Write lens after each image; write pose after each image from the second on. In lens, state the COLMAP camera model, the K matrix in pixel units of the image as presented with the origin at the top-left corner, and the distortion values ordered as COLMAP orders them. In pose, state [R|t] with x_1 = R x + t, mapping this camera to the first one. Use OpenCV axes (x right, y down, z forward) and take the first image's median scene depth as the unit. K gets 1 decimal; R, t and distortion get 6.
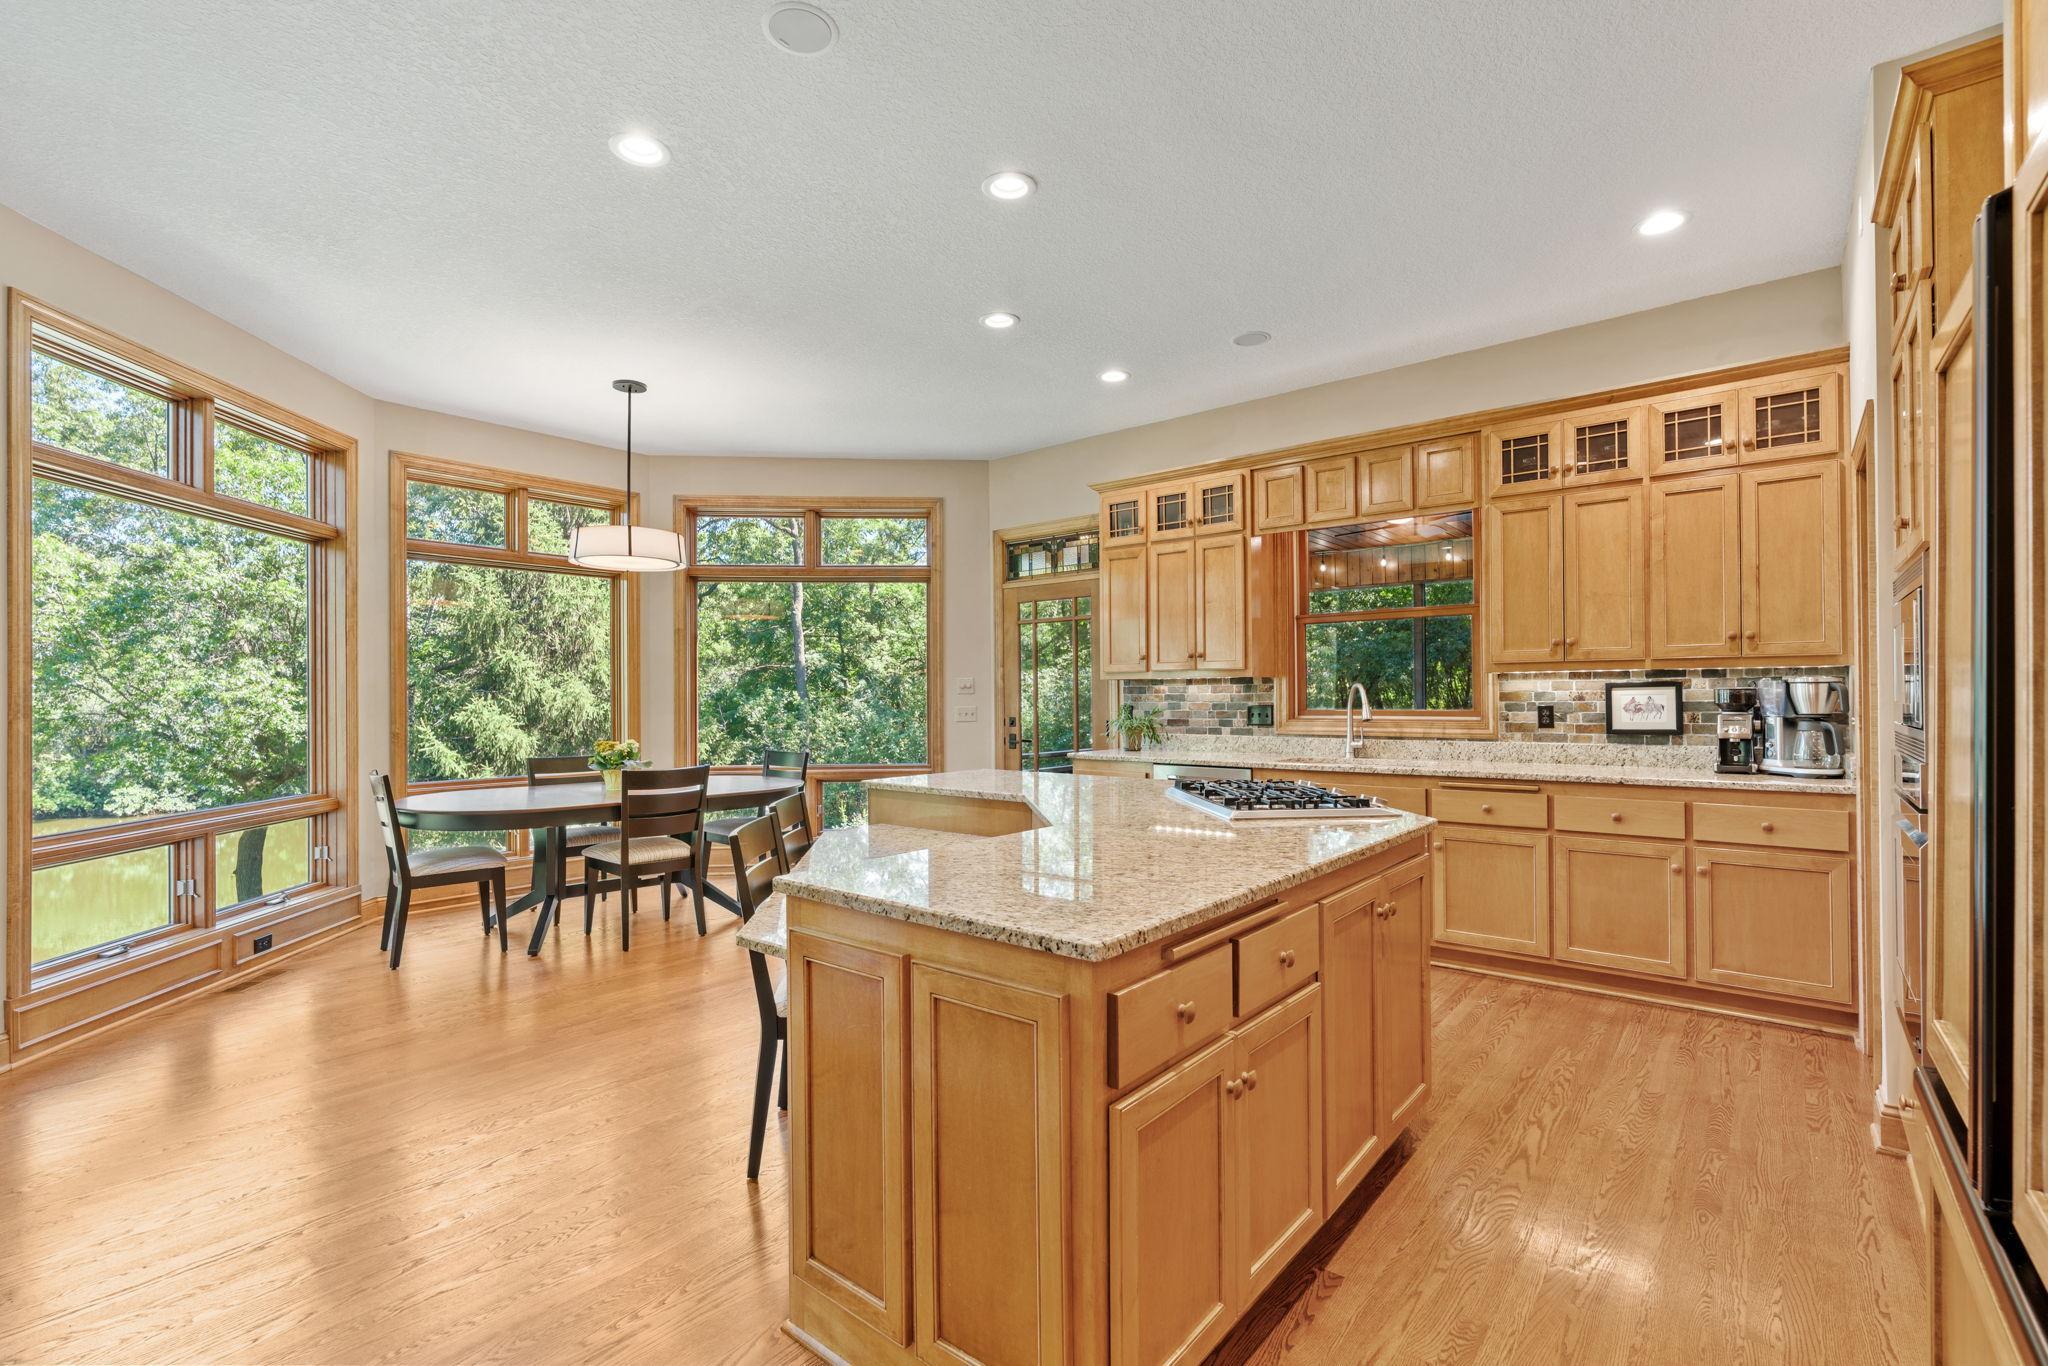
lens RADIAL K [[921.9, 0, 1020.2], [0, 921.9, 688.8], [0, 0, 1]] dist [-0.014150, 0.003159]
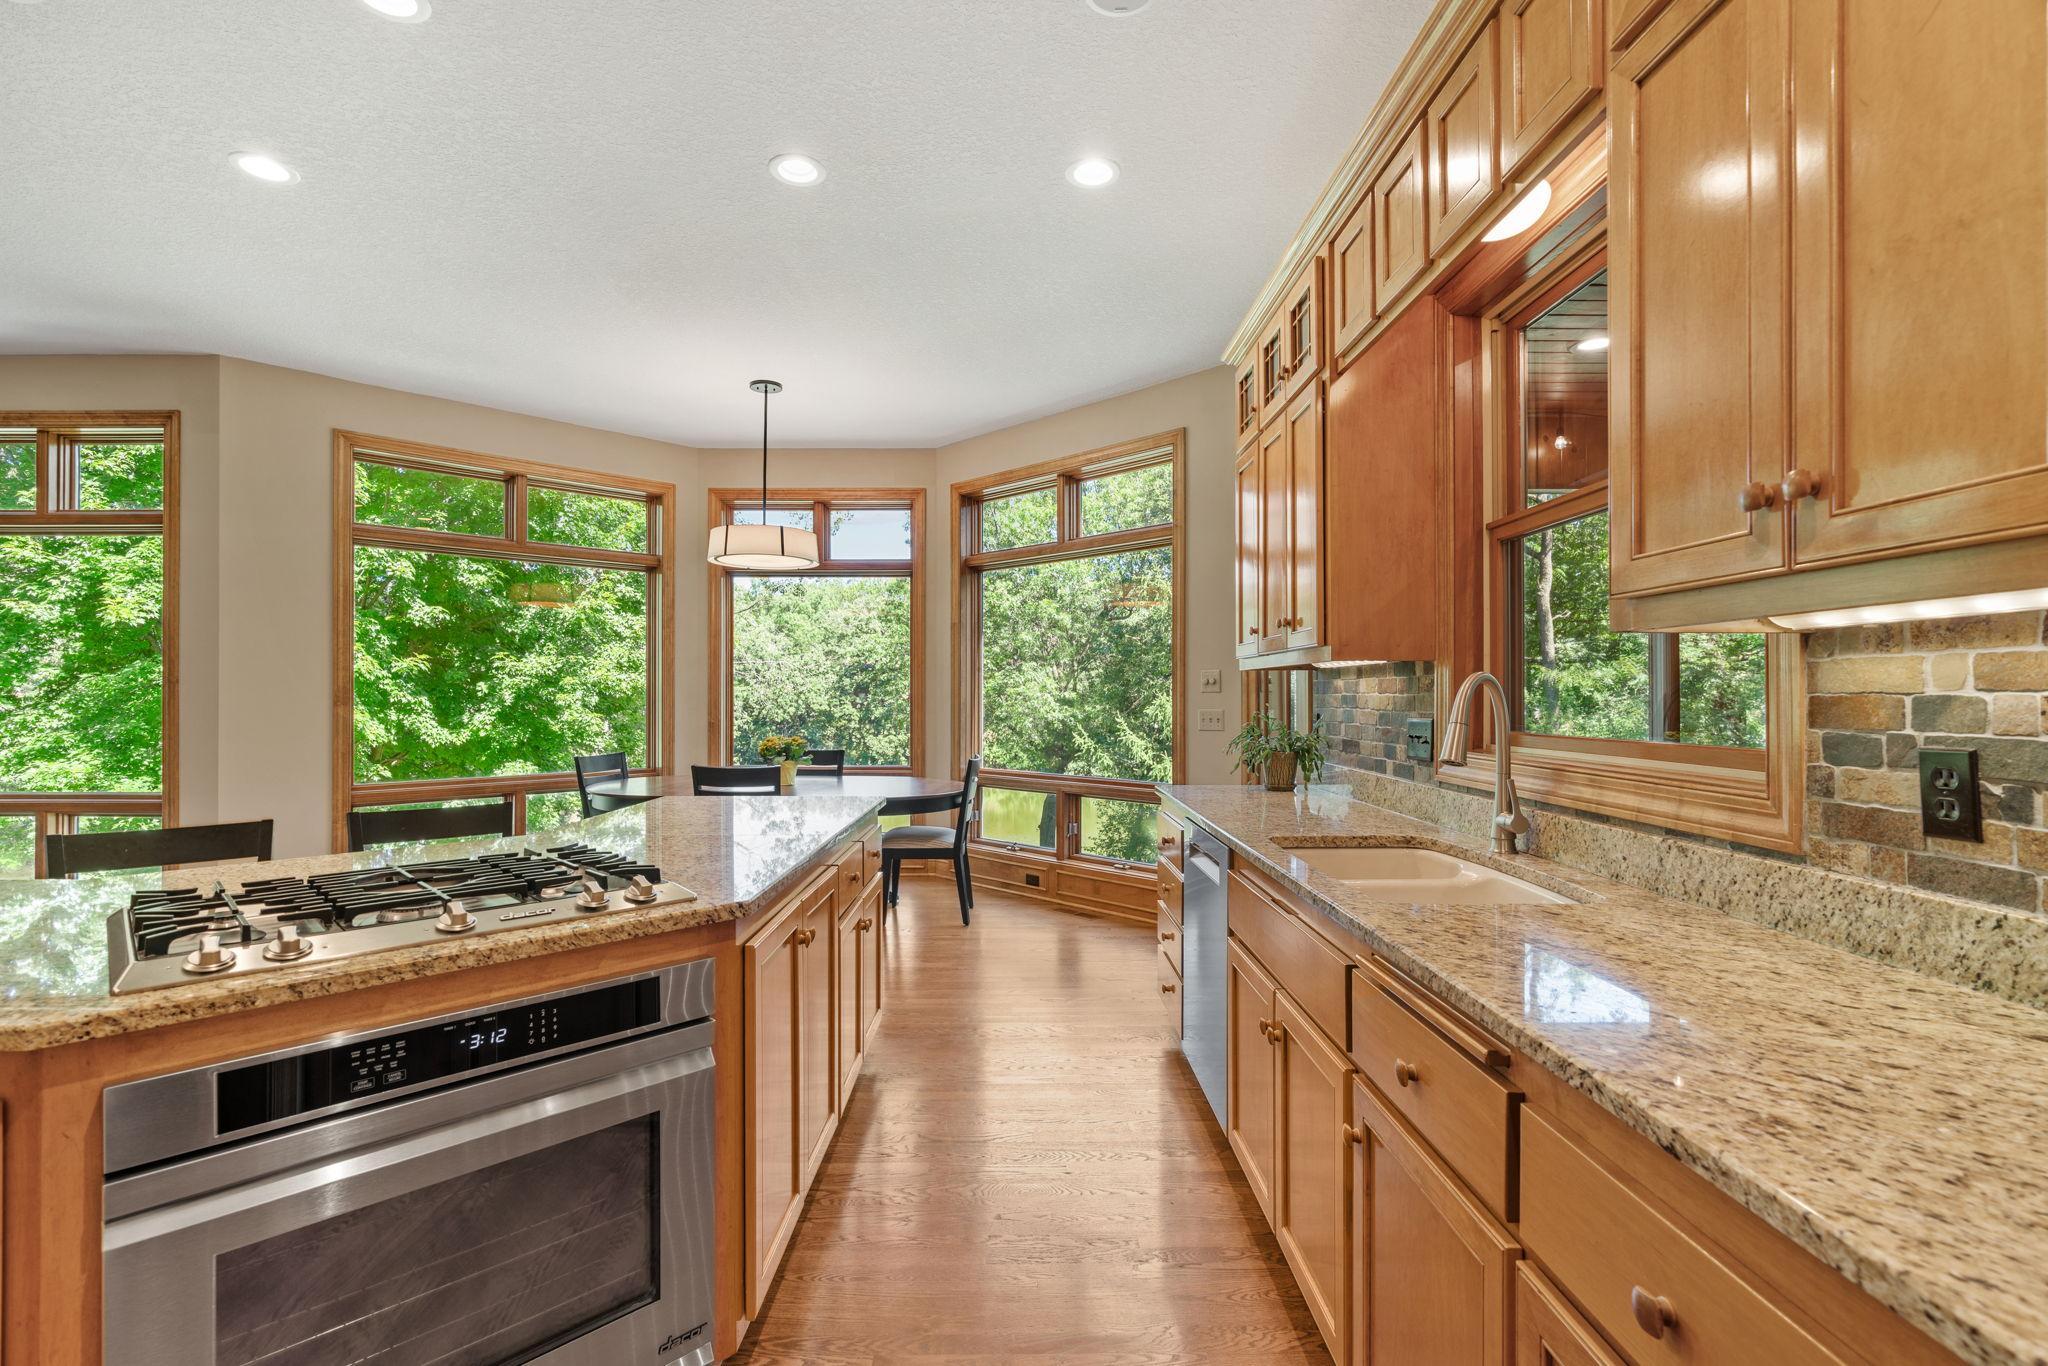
lens RADIAL K [[921.9, 0, 1014.7], [0, 921.9, 698.7], [0, 0, 1]] dist [-0.014150, 0.003159]
pose [[0.634645, 0.010285, -0.772736, 0.531854], [0.000716, 0.999903, 0.013897, 0.000606], [0.772804, -0.009373, 0.634576, 0.567554]]
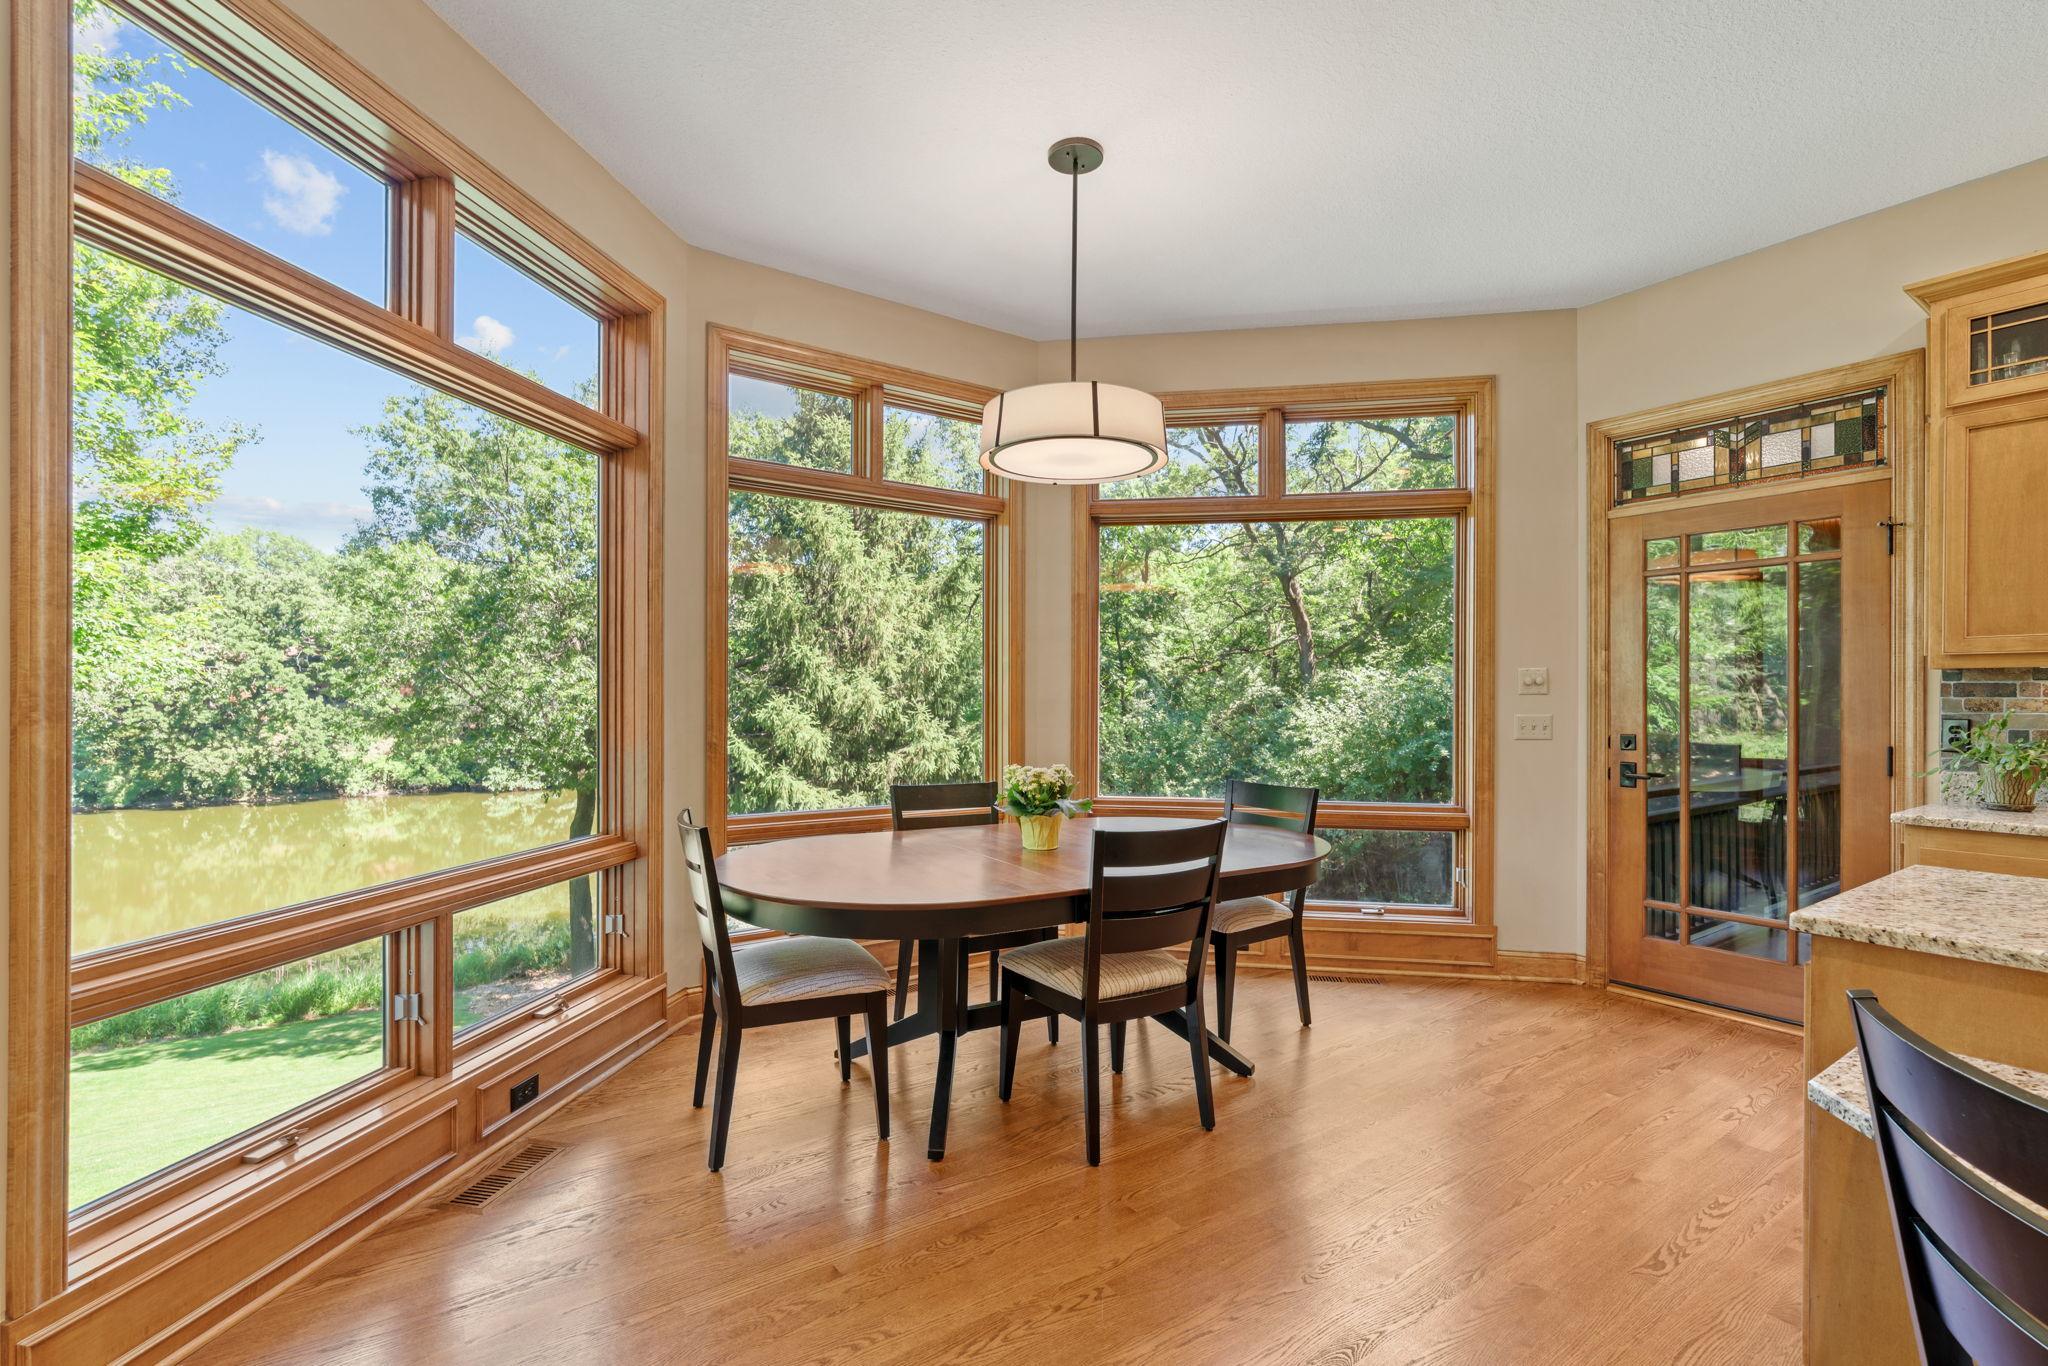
lens RADIAL K [[921.9, 0, 1009.5], [0, 921.9, 696.7], [0, 0, 1]] dist [-0.014150, 0.003159]
pose [[0.963332, 0.010253, -0.268115, -0.306791], [-0.008291, 0.999930, 0.008446, 0.006654], [0.268183, -0.005914, 0.963350, 0.430151]]
